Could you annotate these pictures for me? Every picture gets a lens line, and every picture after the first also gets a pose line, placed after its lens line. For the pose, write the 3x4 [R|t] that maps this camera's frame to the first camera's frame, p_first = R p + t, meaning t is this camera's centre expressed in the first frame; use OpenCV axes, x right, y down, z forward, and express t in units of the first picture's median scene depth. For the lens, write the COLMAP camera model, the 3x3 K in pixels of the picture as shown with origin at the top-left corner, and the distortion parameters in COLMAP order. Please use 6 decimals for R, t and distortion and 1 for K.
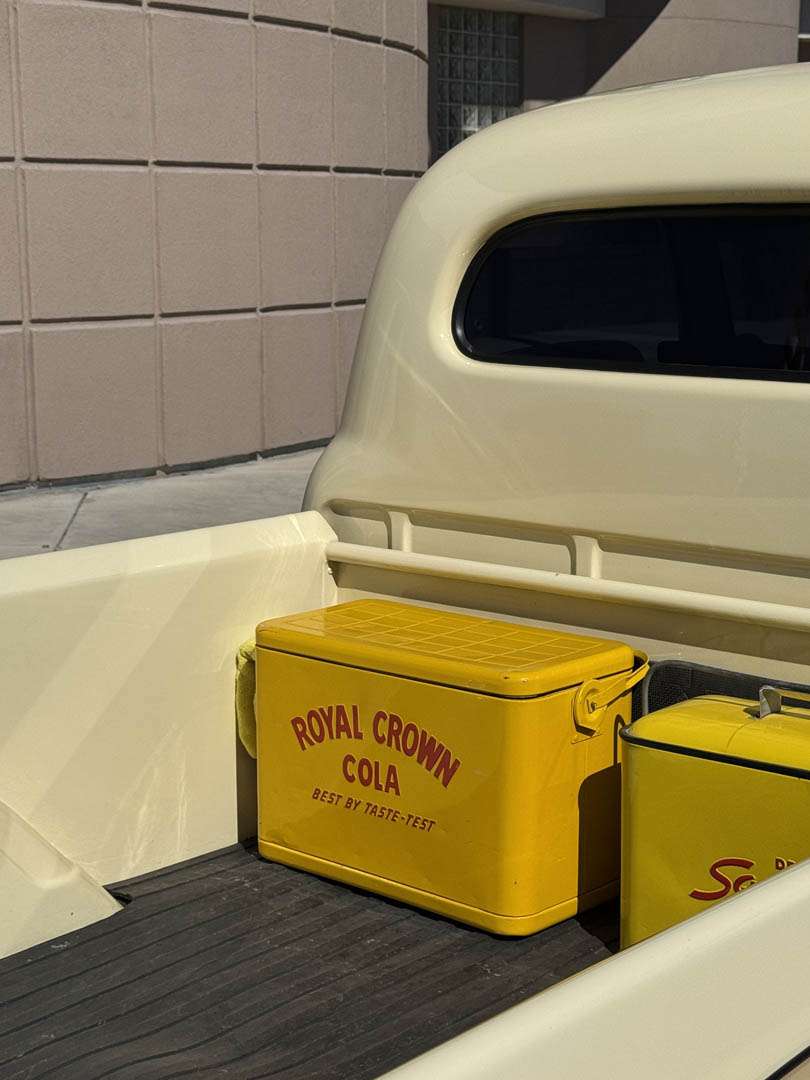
lens RADIAL K [[1927.2, 0, 405.0], [0, 1927.2, 540.0], [0, 0, 1]] dist [0.233832, 0.021759]
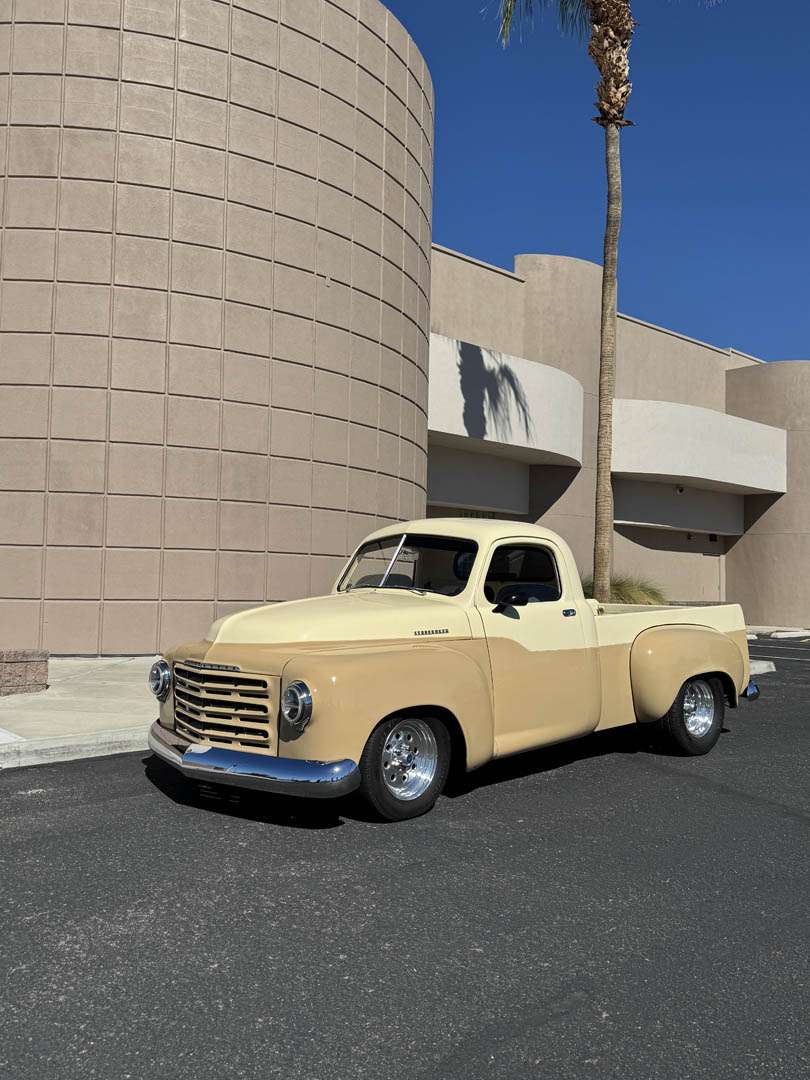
lens RADIAL K [[912.0, 0, 405.0], [0, 912.0, 540.0], [0, 0, 1]] dist [0.167417, -0.289795]
pose [[0.991347, 0.011104, -0.130795, 0.221827], [-0.040958, 0.972836, -0.227844, 0.118735], [0.124712, 0.231230, 0.964873, -0.427938]]
